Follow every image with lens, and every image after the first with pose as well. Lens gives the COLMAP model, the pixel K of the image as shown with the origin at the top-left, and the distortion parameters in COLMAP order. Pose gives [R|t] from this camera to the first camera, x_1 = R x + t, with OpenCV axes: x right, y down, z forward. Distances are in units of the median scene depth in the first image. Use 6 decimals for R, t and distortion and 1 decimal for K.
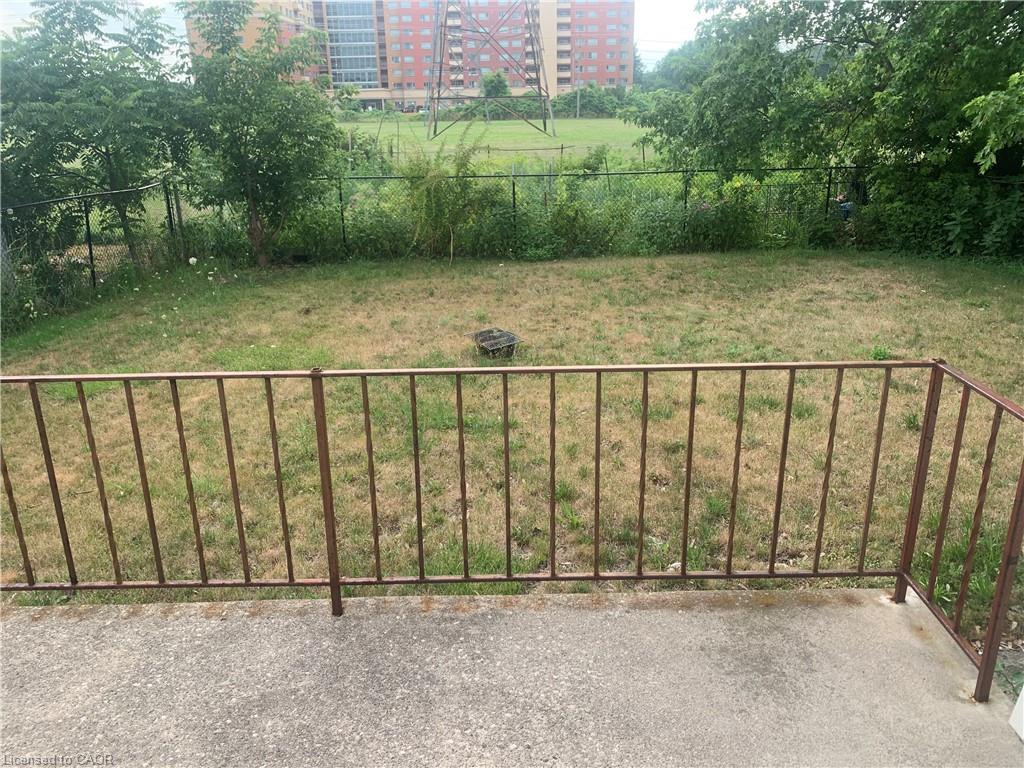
lens RADIAL K [[790.0, 0, 512.0], [0, 790.0, 384.0], [0, 0, 1]] dist [0.066273, -0.095195]
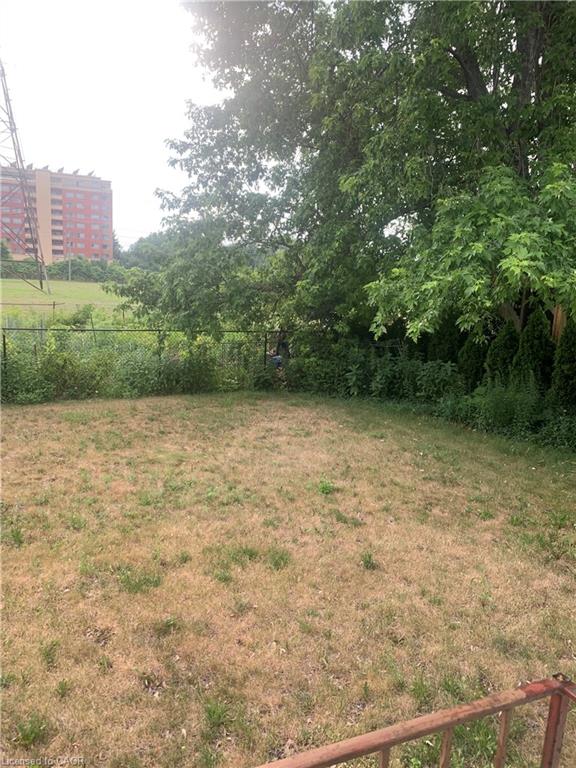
lens RADIAL K [[592.5, 0, 288.0], [0, 592.5, 384.0], [0, 0, 1]] dist [0.066273, -0.095195]
pose [[0.910227, -0.008934, 0.414012, 0.019075], [0.074324, 0.987057, -0.142106, -0.042508], [-0.407384, 0.160120, 0.899111, 0.107202]]
